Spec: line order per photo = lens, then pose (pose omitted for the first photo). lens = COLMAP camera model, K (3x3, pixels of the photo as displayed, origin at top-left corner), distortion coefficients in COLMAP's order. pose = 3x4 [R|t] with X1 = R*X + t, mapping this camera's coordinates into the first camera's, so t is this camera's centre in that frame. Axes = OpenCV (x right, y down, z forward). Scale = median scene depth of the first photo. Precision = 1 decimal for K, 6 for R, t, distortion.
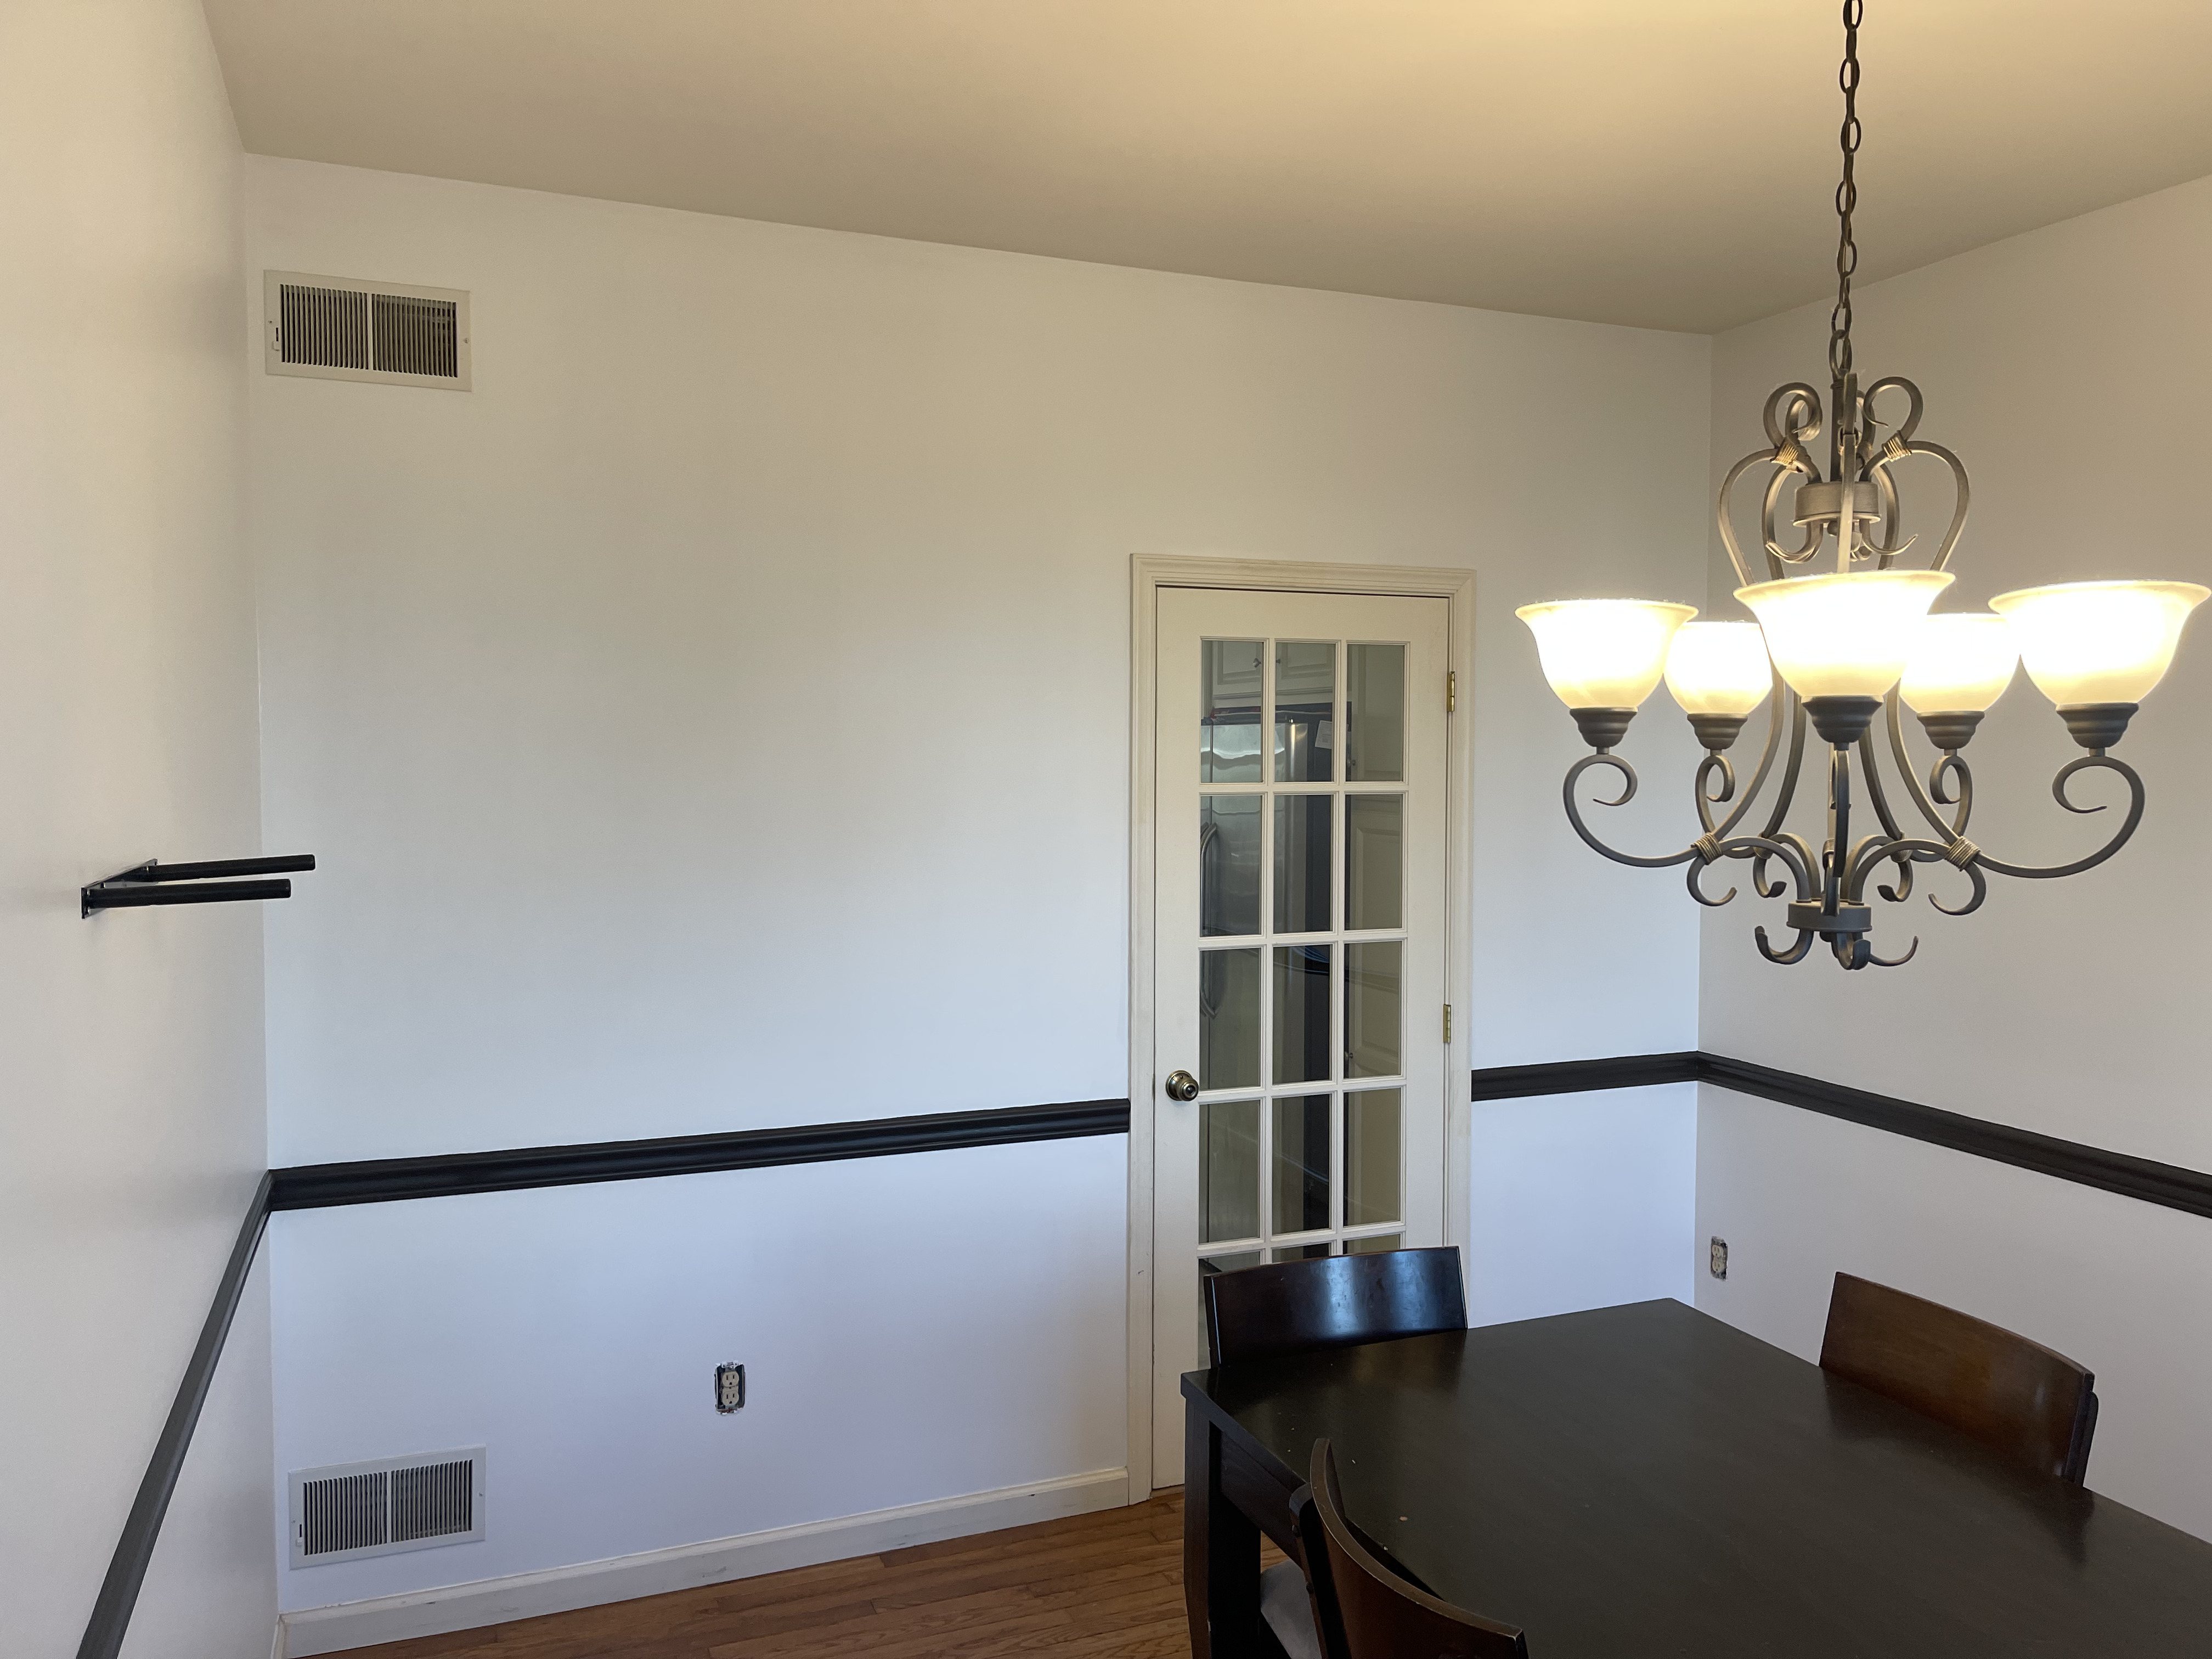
lens RADIAL K [[1662.3, 0, 1123.7], [0, 1662.3, 817.2], [0, 0, 1]] dist [0.064599, -0.084358]
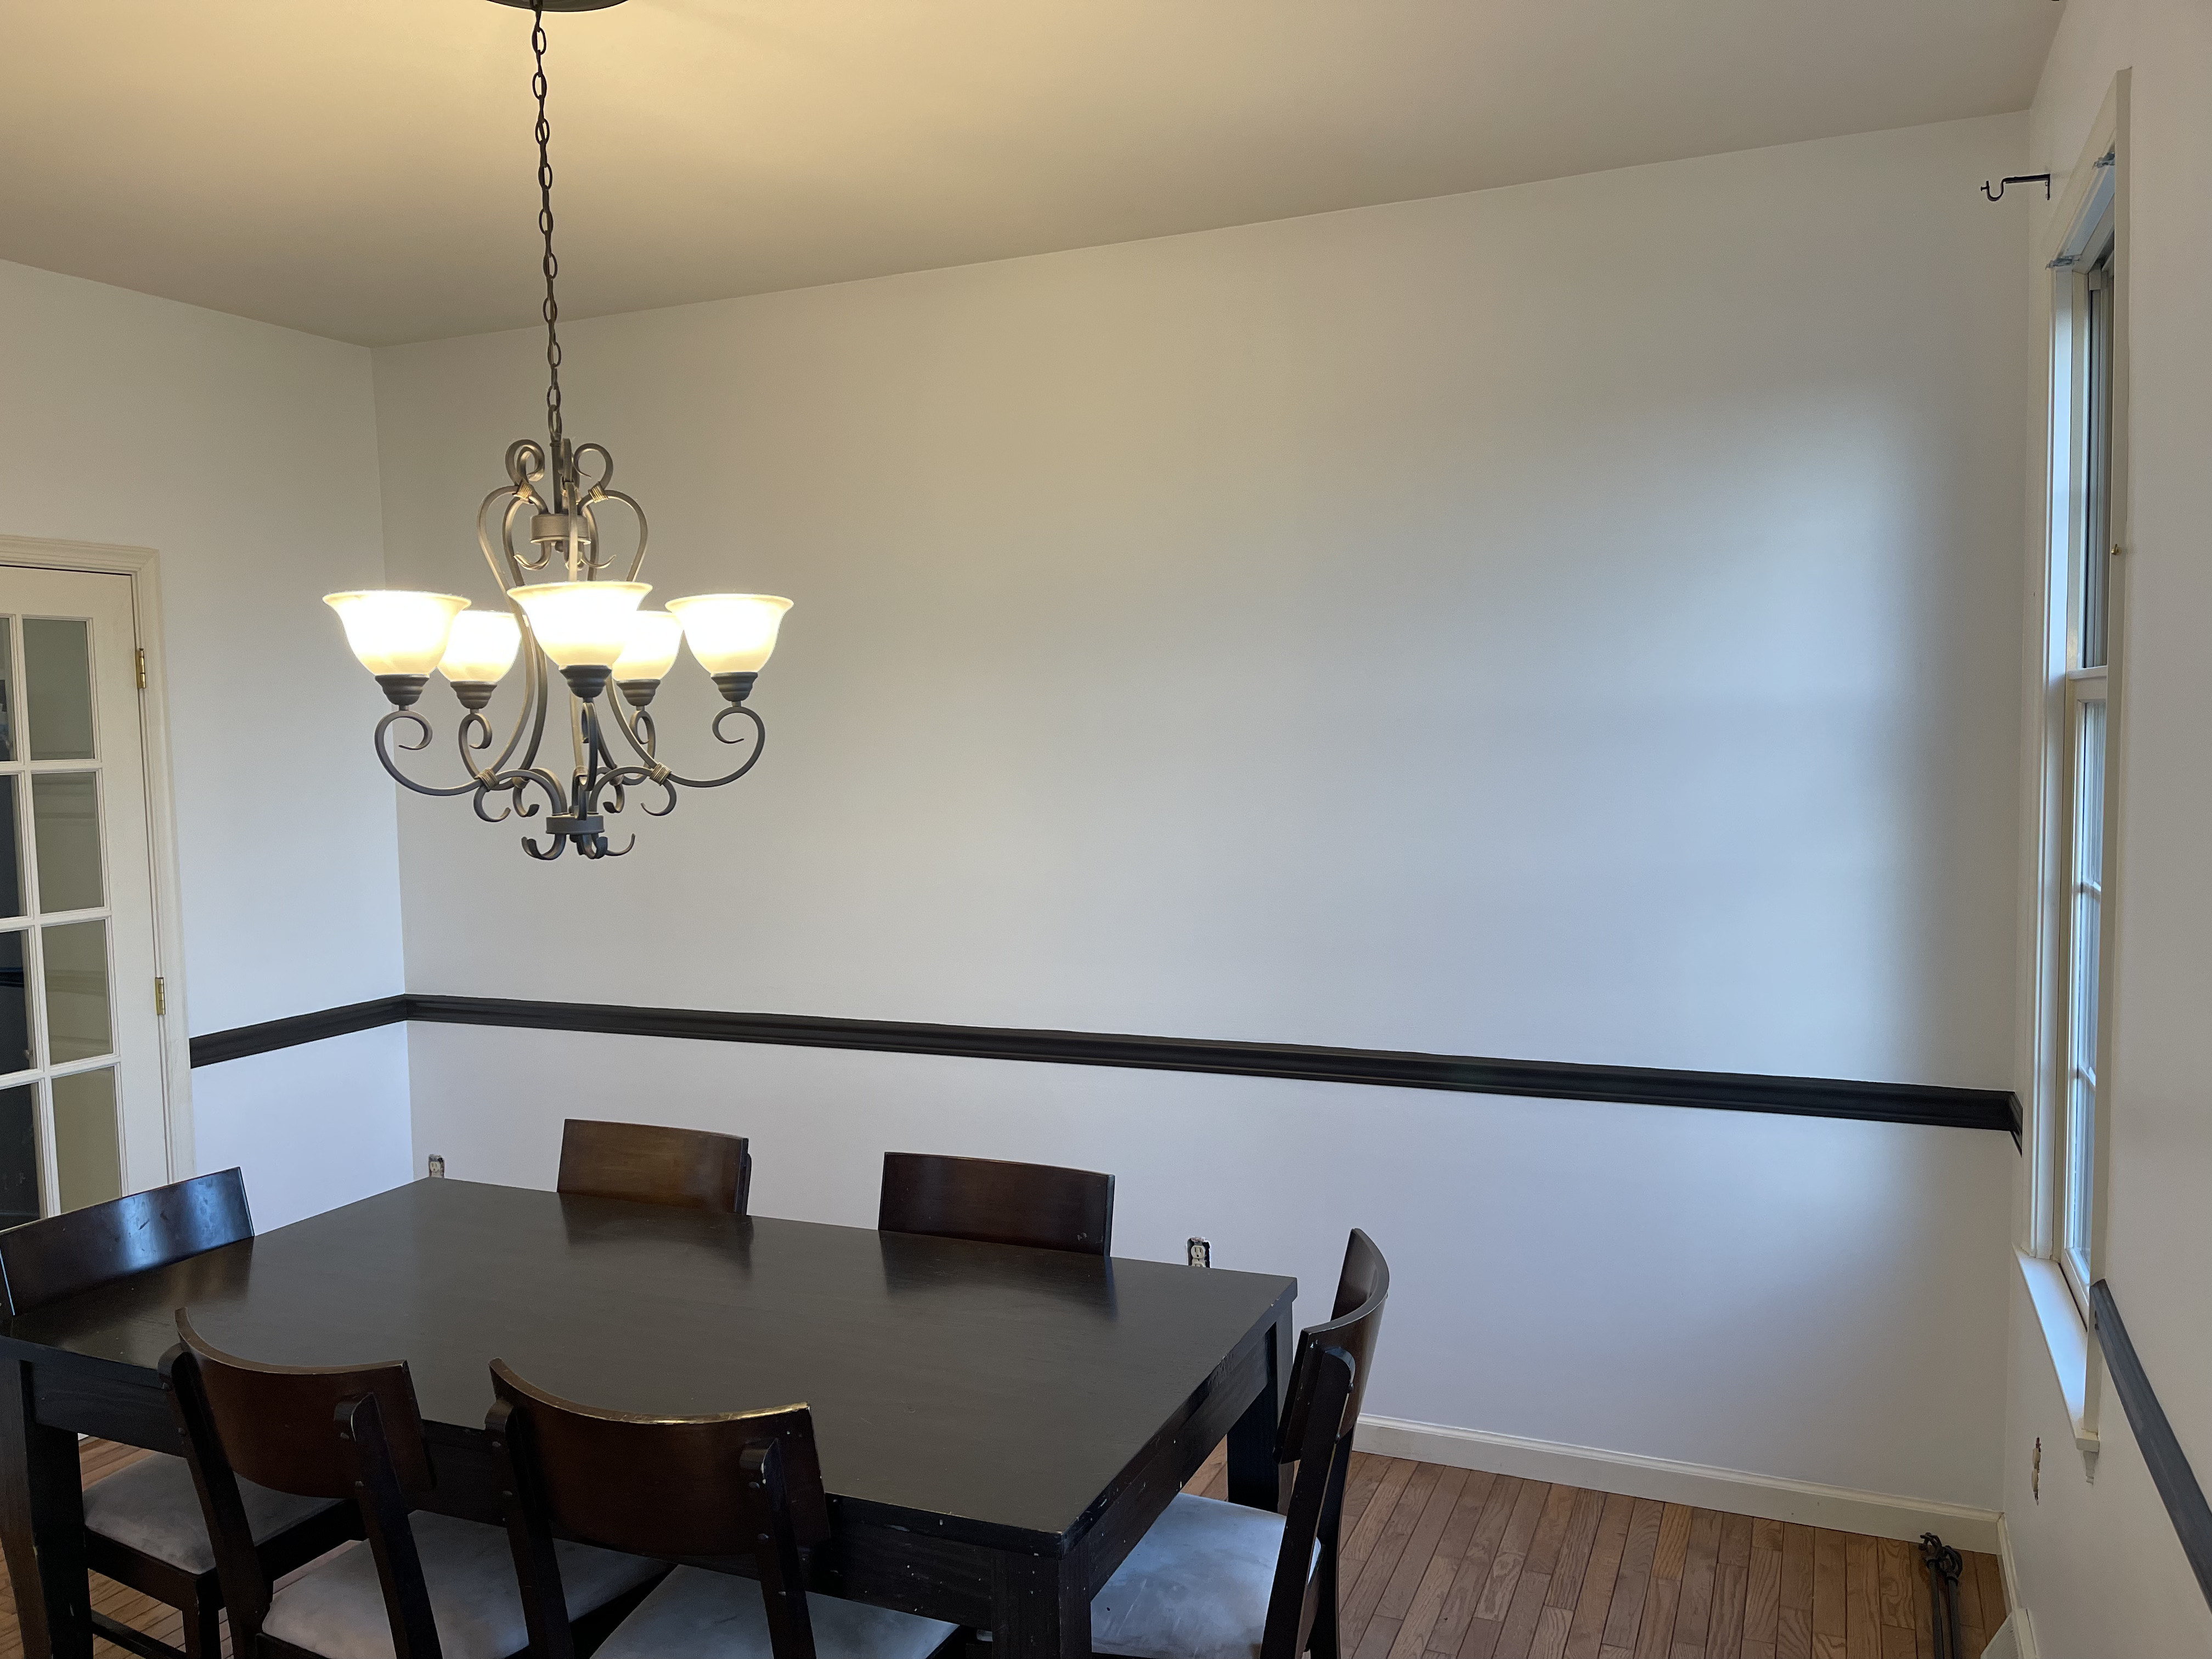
lens RADIAL K [[1662.3, 0, 1123.7], [0, 1662.3, 817.2], [0, 0, 1]] dist [0.064599, -0.084358]
pose [[0.705920, -0.059774, 0.705765, -0.241202], [0.054229, 0.998069, 0.030289, 0.035461], [-0.706213, 0.016892, 0.707798, -0.313203]]
